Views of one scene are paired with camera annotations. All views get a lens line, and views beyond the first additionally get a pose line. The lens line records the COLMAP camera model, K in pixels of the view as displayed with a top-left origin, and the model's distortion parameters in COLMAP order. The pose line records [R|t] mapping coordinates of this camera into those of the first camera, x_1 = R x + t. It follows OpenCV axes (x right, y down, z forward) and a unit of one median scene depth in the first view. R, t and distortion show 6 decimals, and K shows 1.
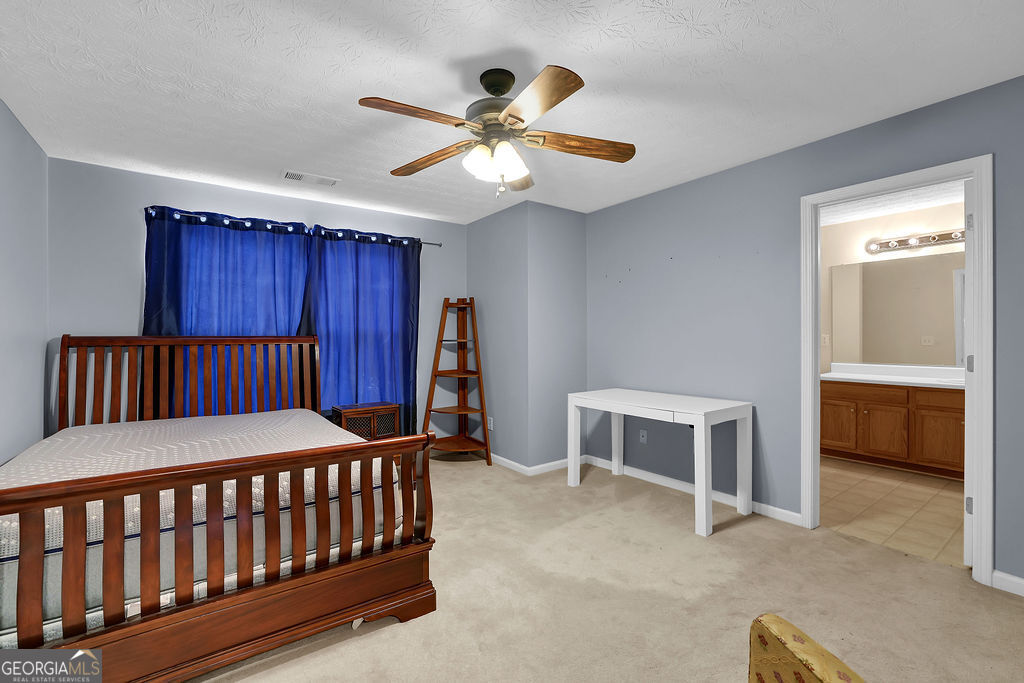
lens RADIAL K [[448.3, 0, 508.5], [0, 448.3, 337.4], [0, 0, 1]] dist [-0.048107, 0.019179]
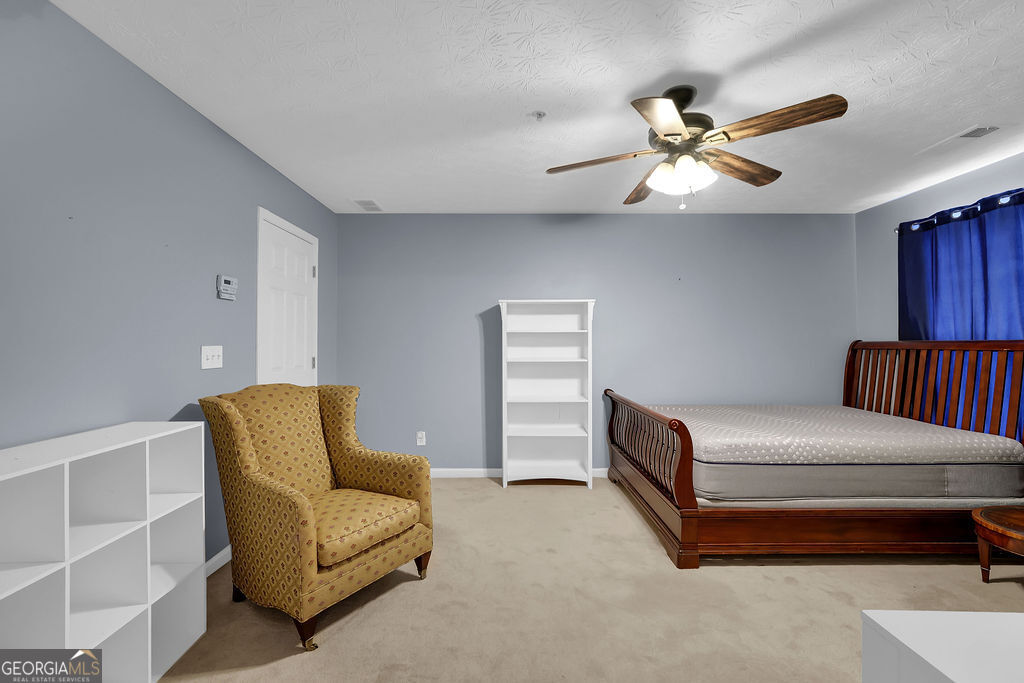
lens RADIAL K [[445.6, 0, 499.3], [0, 445.6, 335.1], [0, 0, 1]] dist [-0.045620, 0.018755]
pose [[-0.598014, -0.013055, -0.801380, 0.637416], [0.005749, 0.999772, -0.020577, -0.001429], [0.801465, -0.016912, -0.597802, 0.771885]]
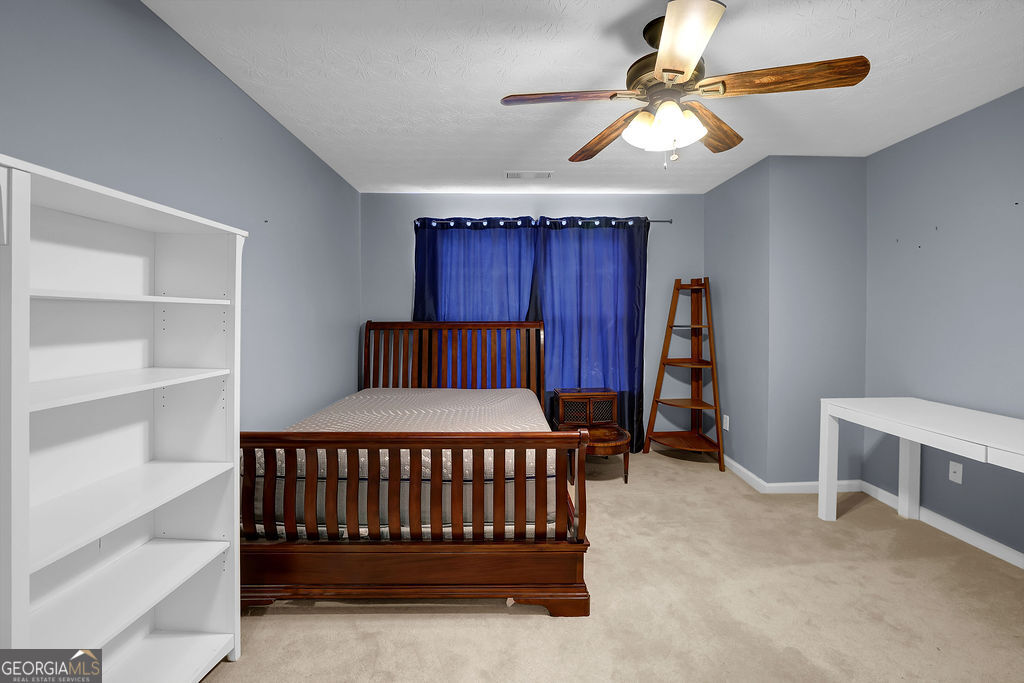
lens RADIAL K [[454.7, 0, 510.1], [0, 454.7, 323.8], [0, 0, 1]] dist [-0.050204, 0.020371]
pose [[0.820679, 0.010193, -0.571298, 0.140433], [-0.000043, 0.999842, 0.017777, -0.018074], [0.571389, -0.014565, 0.820550, 0.070023]]
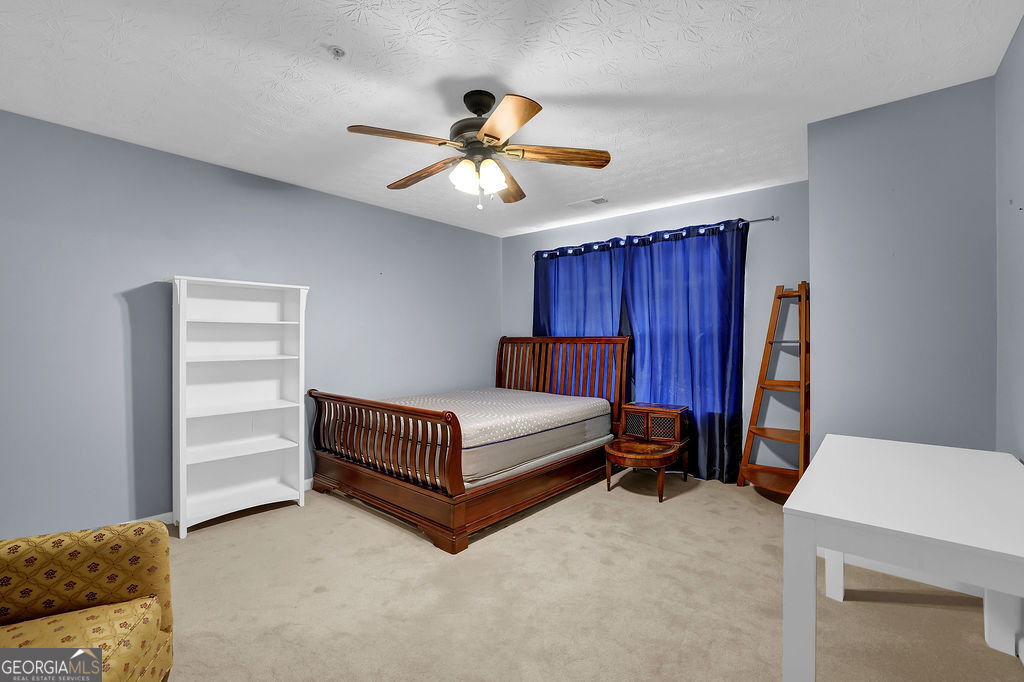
lens RADIAL K [[448.3, 0, 508.5], [0, 448.3, 336.9], [0, 0, 1]] dist [-0.048107, 0.019179]
pose [[0.235580, -0.001294, -0.971854, 0.637000], [0.001873, 0.999998, -0.000878, -0.001344], [0.971853, -0.001613, 0.235582, 0.495169]]
